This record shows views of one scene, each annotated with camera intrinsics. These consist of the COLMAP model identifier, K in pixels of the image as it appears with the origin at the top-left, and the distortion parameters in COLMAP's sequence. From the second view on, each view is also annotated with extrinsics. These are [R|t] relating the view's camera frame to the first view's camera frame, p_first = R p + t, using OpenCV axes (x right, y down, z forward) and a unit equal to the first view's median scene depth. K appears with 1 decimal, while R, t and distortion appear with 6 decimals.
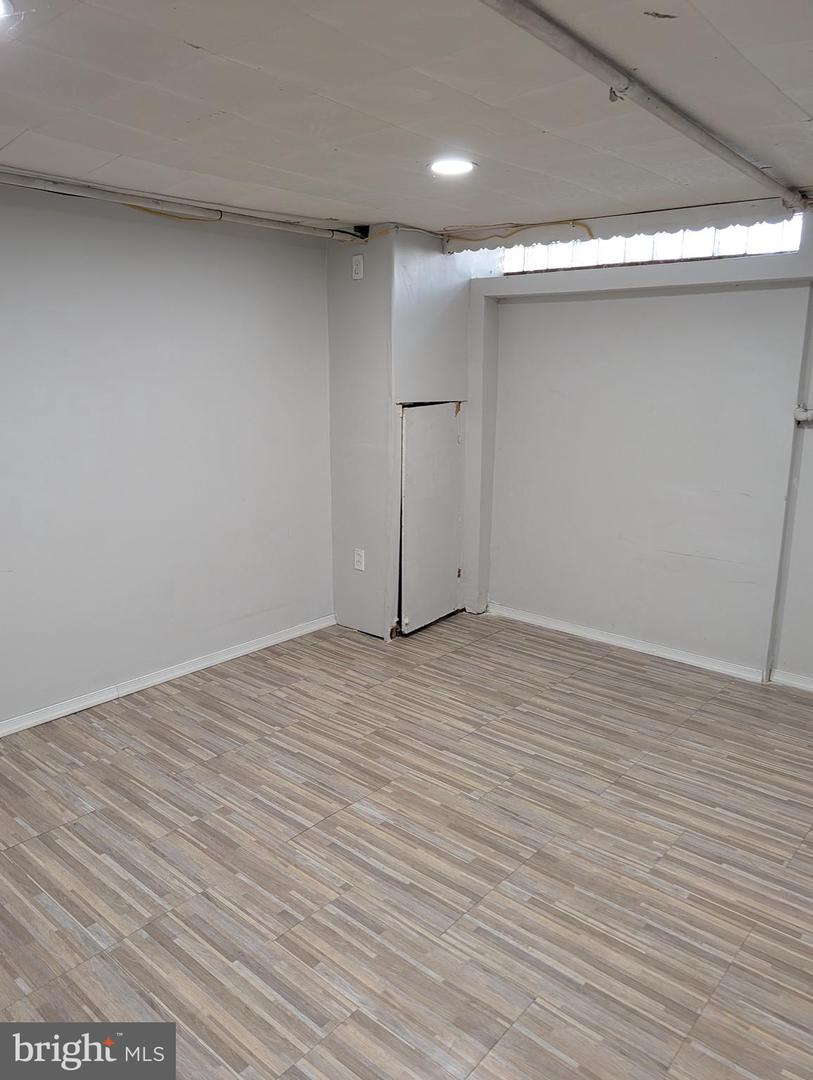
lens RADIAL K [[786.0, 0, 399.8], [0, 786.0, 539.4], [0, 0, 1]] dist [0.028589, -0.015007]
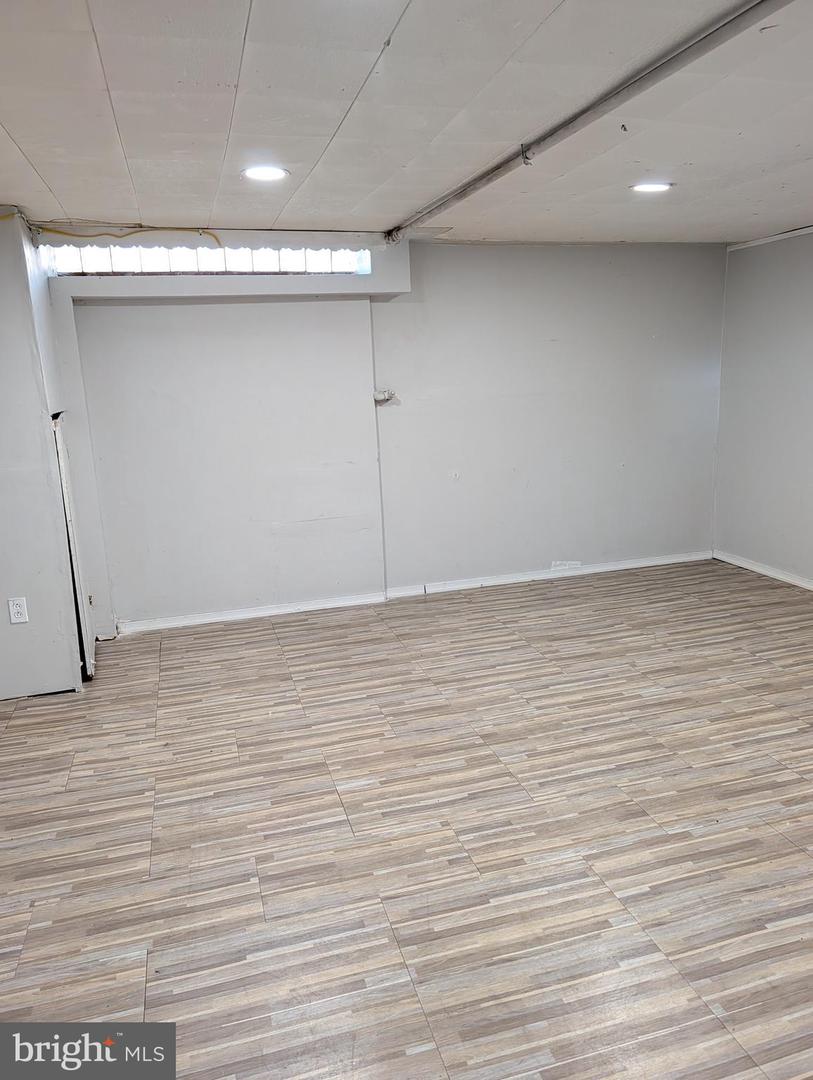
lens RADIAL K [[786.0, 0, 396.1], [0, 786.0, 535.9], [0, 0, 1]] dist [0.028589, -0.015007]
pose [[0.544609, -0.210635, 0.811809, -0.654872], [0.228855, 0.968538, 0.097771, -0.053574], [-0.806862, 0.132540, 0.575680, 0.259059]]
